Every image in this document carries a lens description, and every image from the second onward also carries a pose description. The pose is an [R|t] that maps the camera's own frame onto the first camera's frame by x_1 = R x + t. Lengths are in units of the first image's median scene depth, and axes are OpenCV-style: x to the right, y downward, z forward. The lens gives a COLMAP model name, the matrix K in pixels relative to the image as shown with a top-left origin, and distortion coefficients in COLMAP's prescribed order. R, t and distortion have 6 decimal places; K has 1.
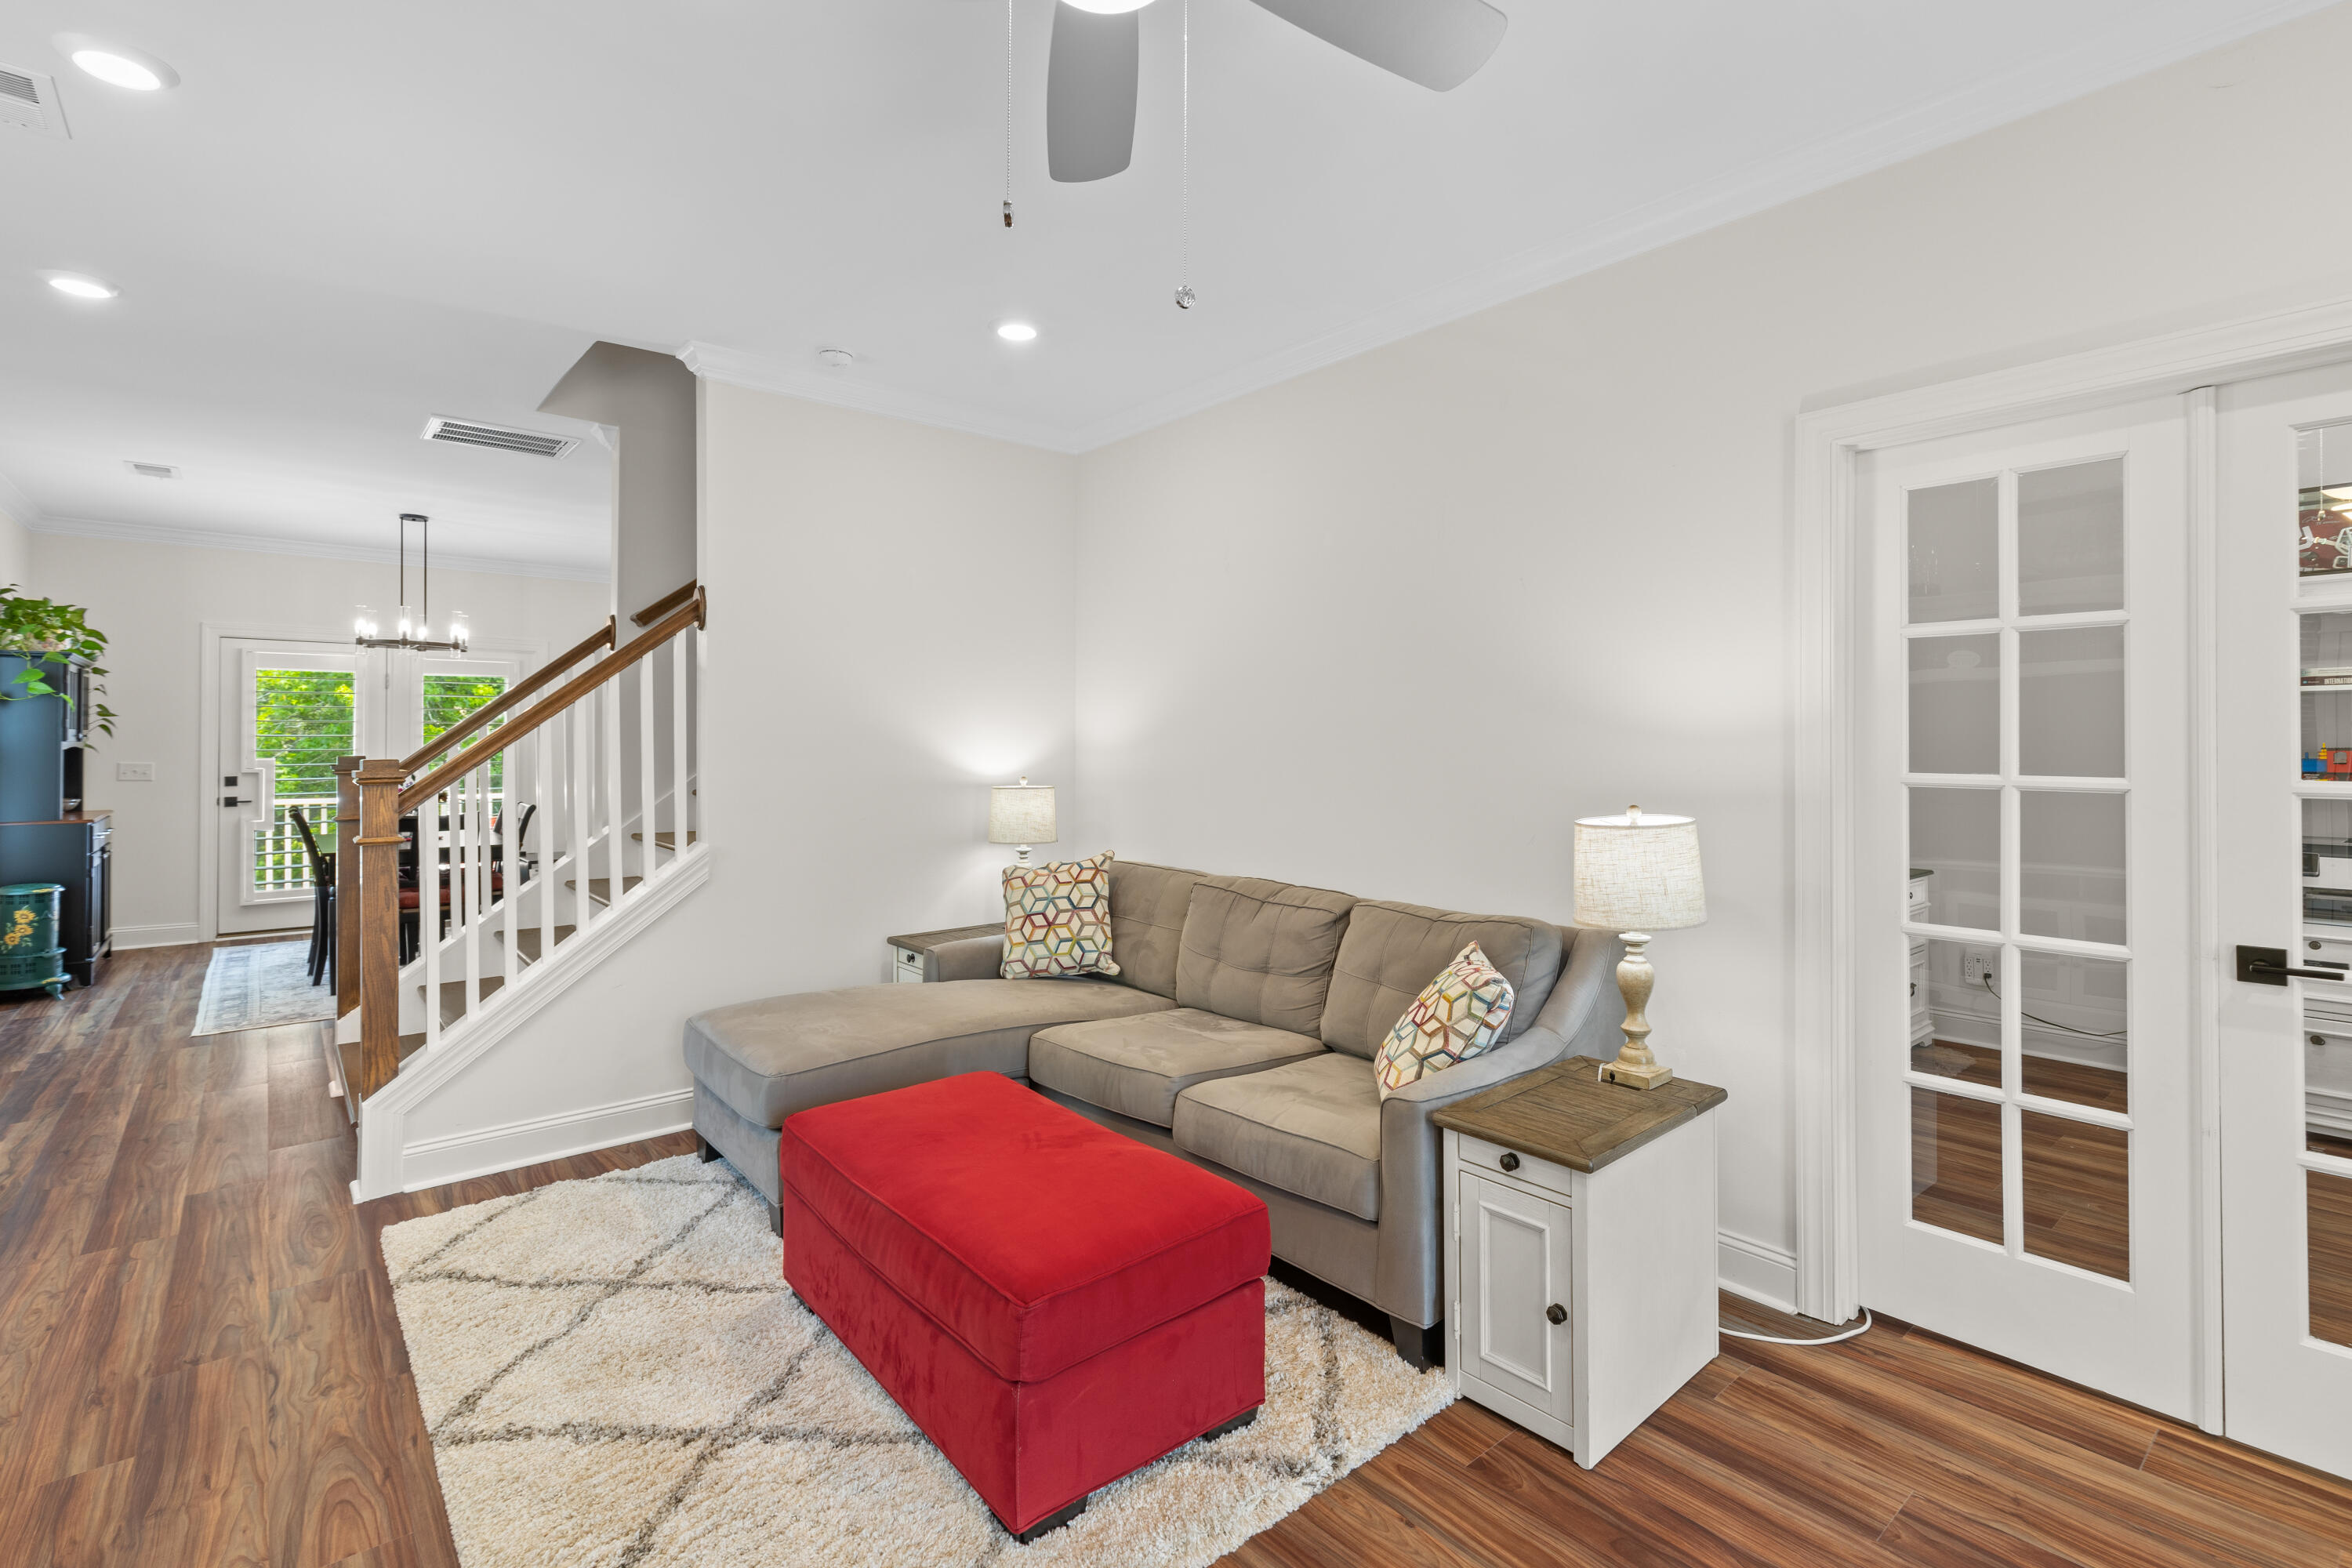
lens RADIAL K [[1069.4, 0, 1224.5], [0, 1069.4, 740.4], [0, 0, 1]] dist [0.008745, -0.002016]
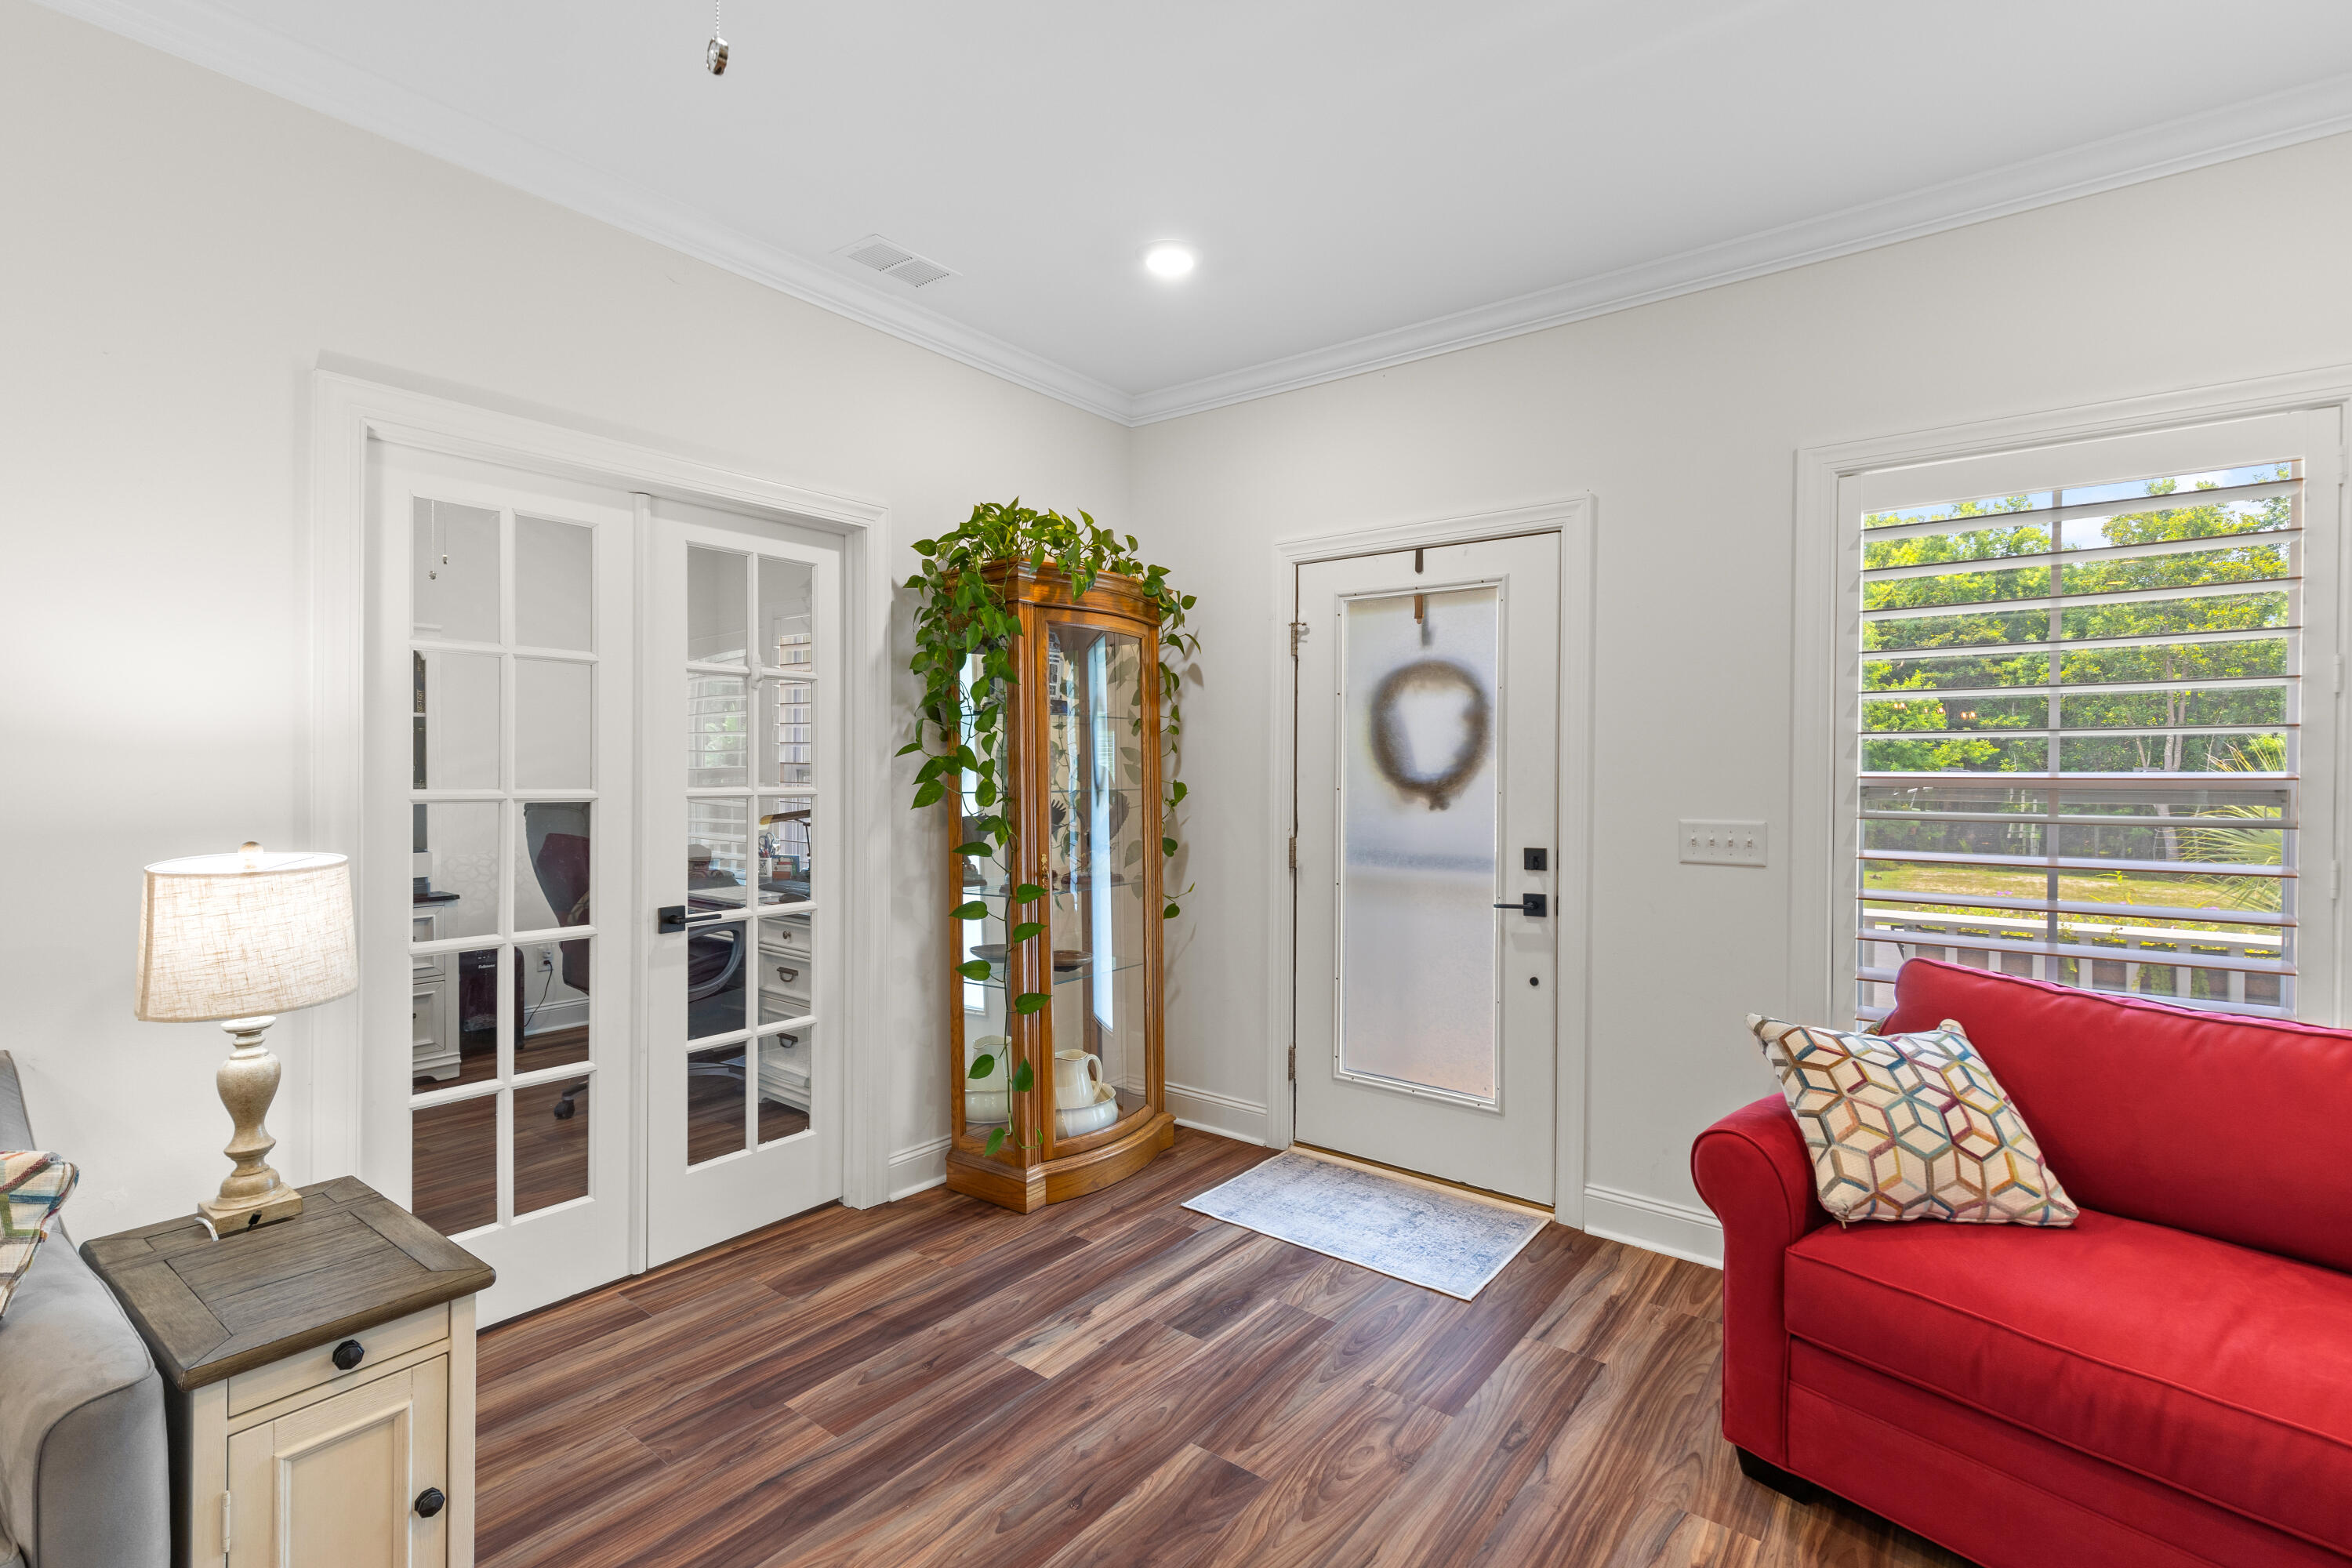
lens RADIAL K [[1069.4, 0, 1163.7], [0, 1069.4, 773.5], [0, 0, 1]] dist [0.008745, -0.002016]
pose [[-0.181031, -0.008792, 0.983438, -0.436047], [-0.012945, 0.999895, 0.006556, 0.001296], [-0.983392, -0.011544, -0.181126, 0.512052]]
